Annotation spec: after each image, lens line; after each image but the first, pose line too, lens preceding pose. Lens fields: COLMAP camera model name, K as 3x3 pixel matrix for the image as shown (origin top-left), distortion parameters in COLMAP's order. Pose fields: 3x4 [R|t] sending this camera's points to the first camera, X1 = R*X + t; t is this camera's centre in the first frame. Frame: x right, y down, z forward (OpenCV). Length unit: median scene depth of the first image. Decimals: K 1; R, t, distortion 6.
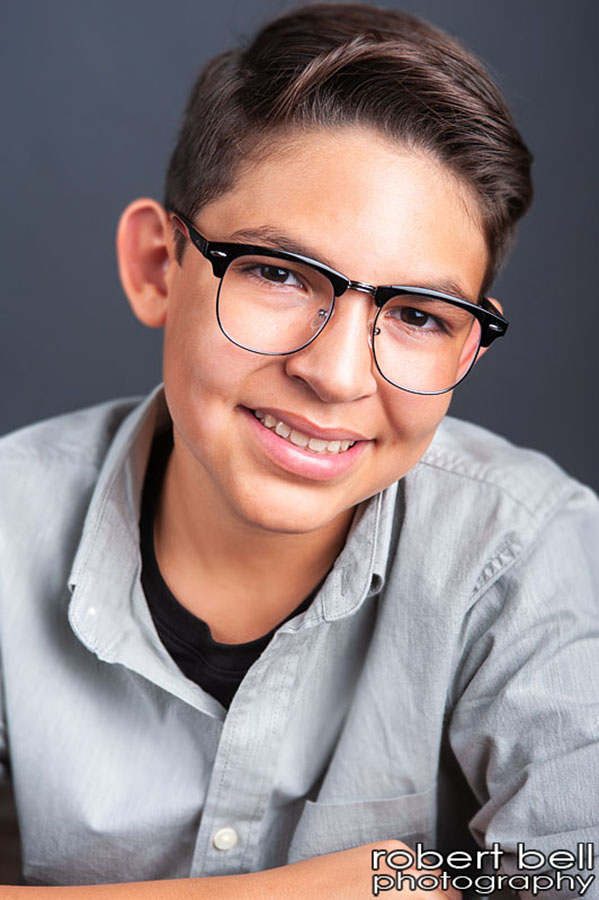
lens RADIAL K [[1793.3, 0, 299.5], [0, 1793.3, 450.0], [0, 0, 1]] dist [0.052197, 0.104445]
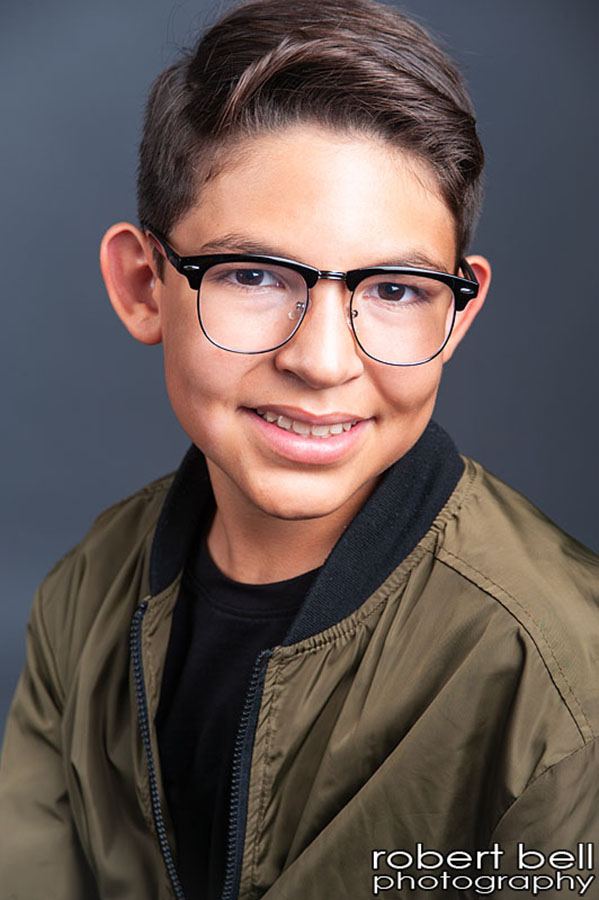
lens RADIAL K [[2467.8, 0, 299.5], [0, 2467.8, 450.0], [0, 0, 1]] dist [0.085831, -0.051053]
pose [[0.980636, -0.177319, -0.083139, 0.115805], [0.178137, 0.984003, 0.002469, 0.002571], [0.081371, -0.017231, 0.996535, -0.425782]]
